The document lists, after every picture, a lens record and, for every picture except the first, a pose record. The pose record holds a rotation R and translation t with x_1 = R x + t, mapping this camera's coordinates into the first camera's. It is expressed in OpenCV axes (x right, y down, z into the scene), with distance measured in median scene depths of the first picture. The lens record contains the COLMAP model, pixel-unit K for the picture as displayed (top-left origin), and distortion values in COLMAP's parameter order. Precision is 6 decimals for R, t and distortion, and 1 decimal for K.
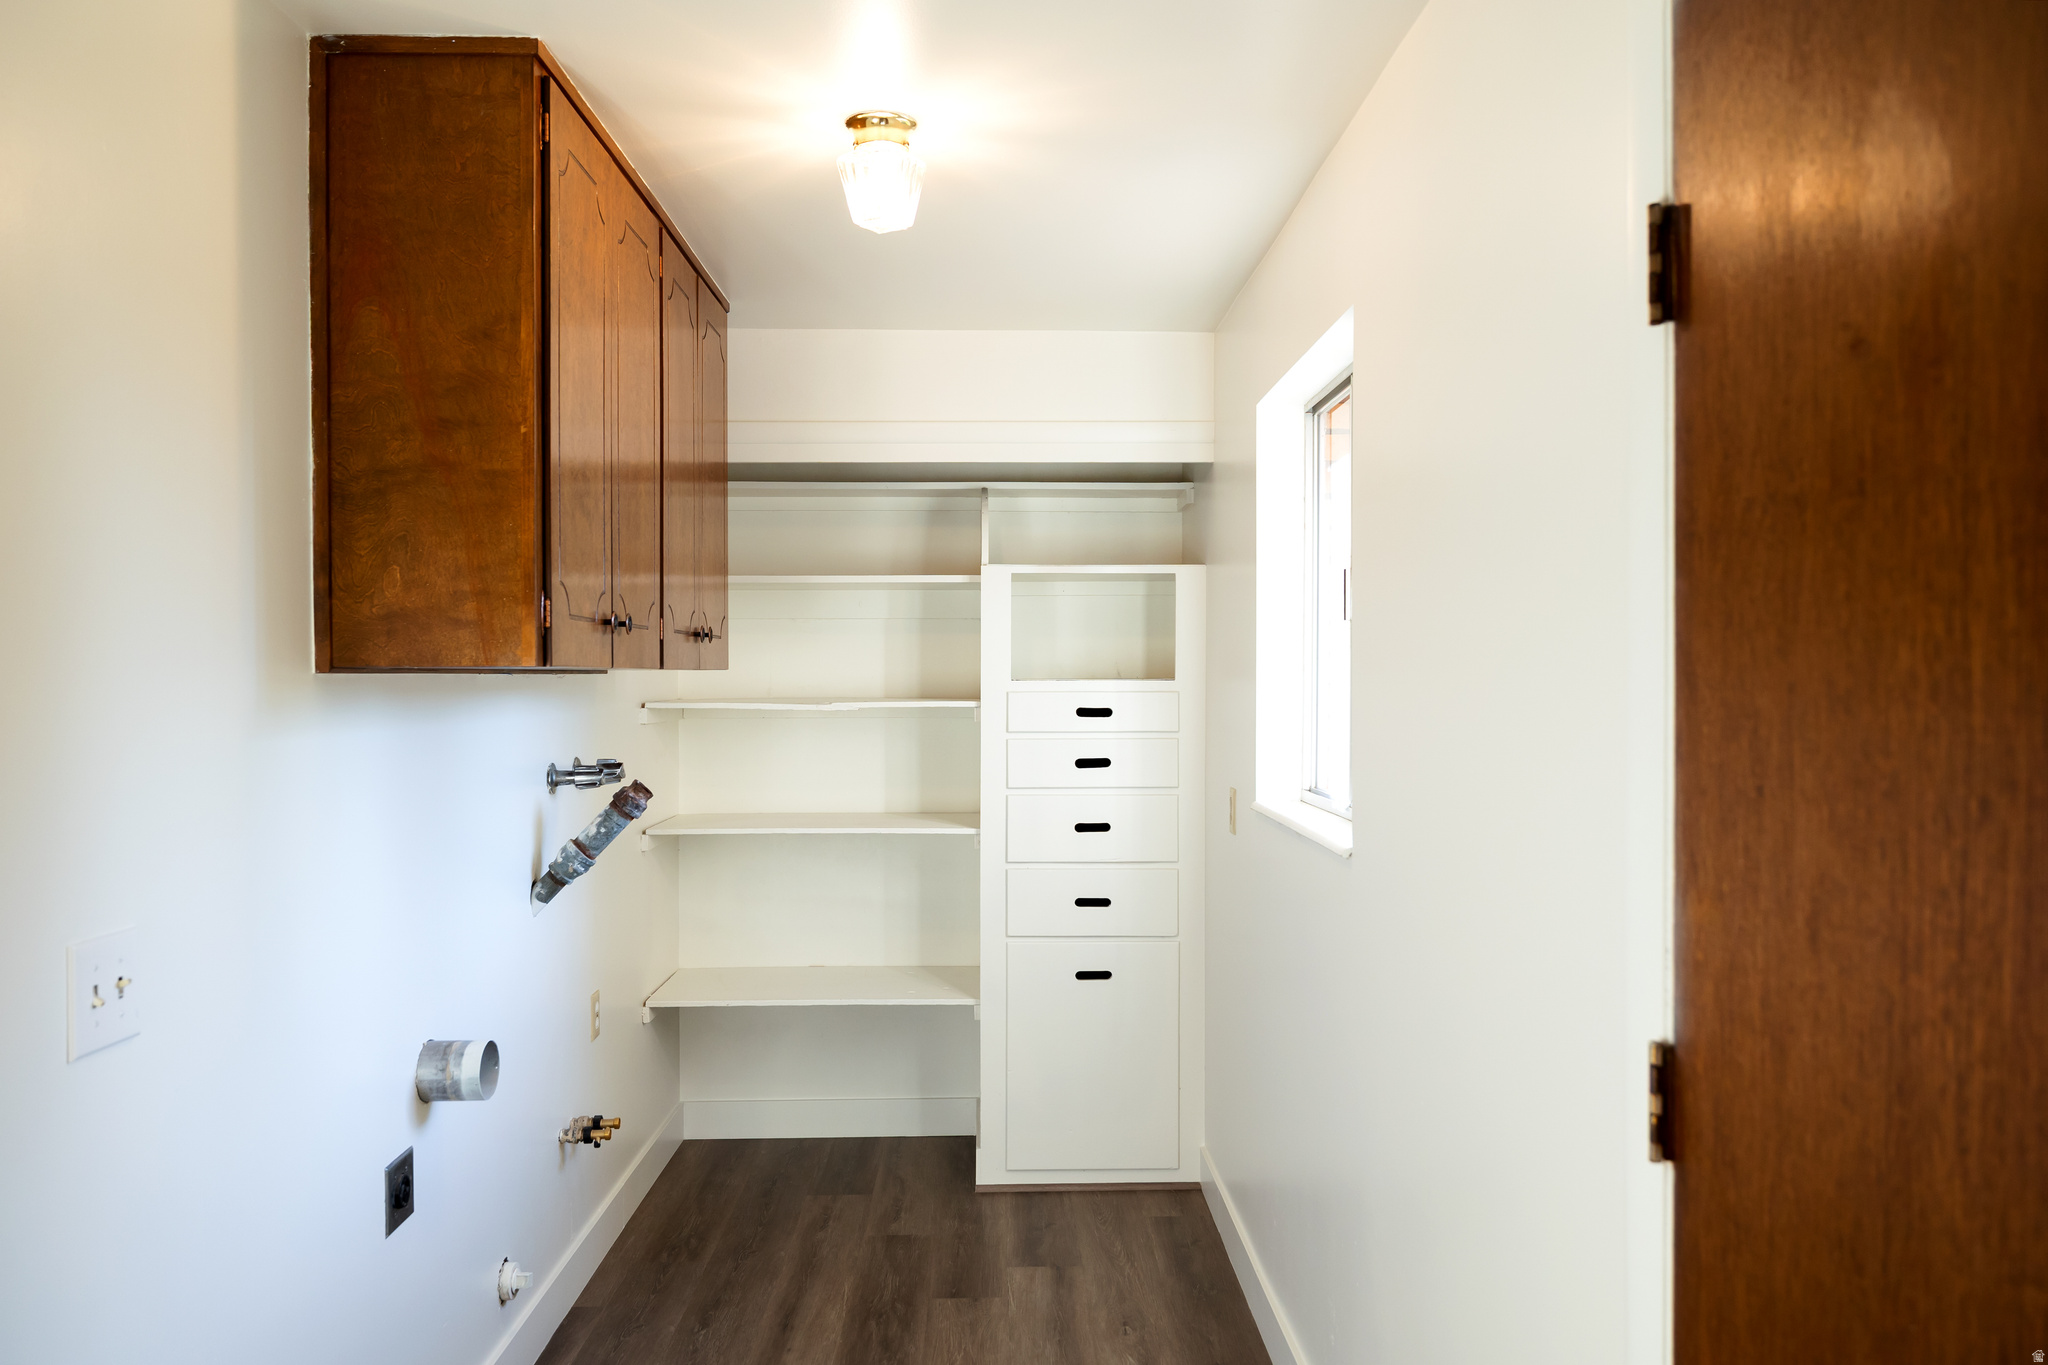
lens RADIAL K [[1486.4, 0, 1022.1], [0, 1486.4, 678.3], [0, 0, 1]] dist [0.000354, 0.000010]
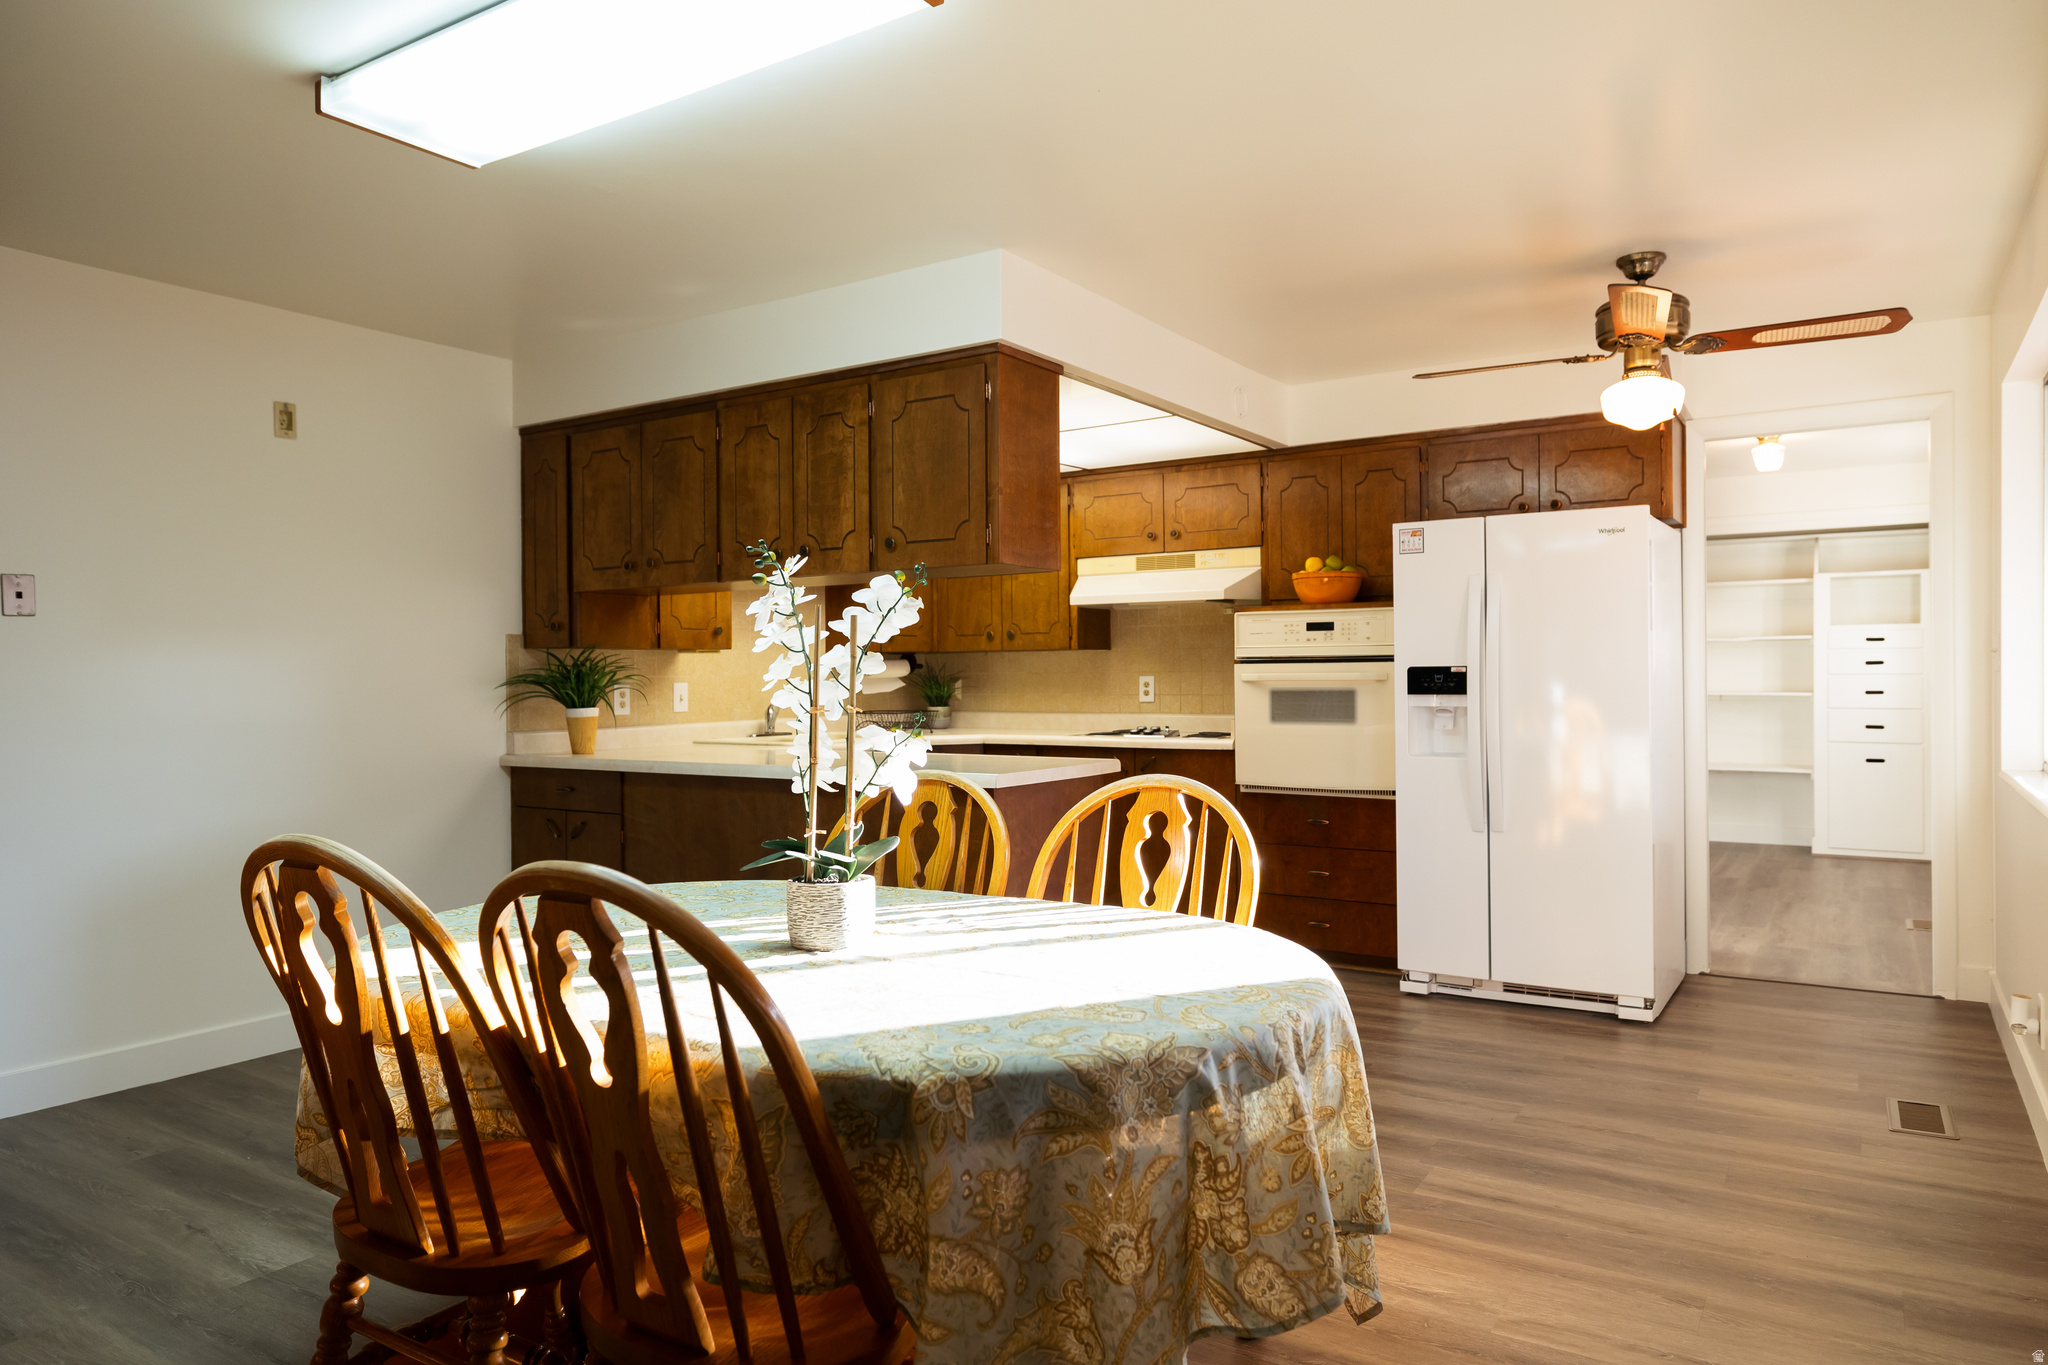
lens RADIAL K [[1302.8, 0, 1024.8], [0, 1302.8, 676.1], [0, 0, 1]] dist [-0.030724, -0.001109]
pose [[0.839741, -0.003236, -0.542977, 0.024877], [-0.006324, 0.999856, -0.015740, 0.112873], [0.542950, 0.016651, 0.839600, -1.215899]]
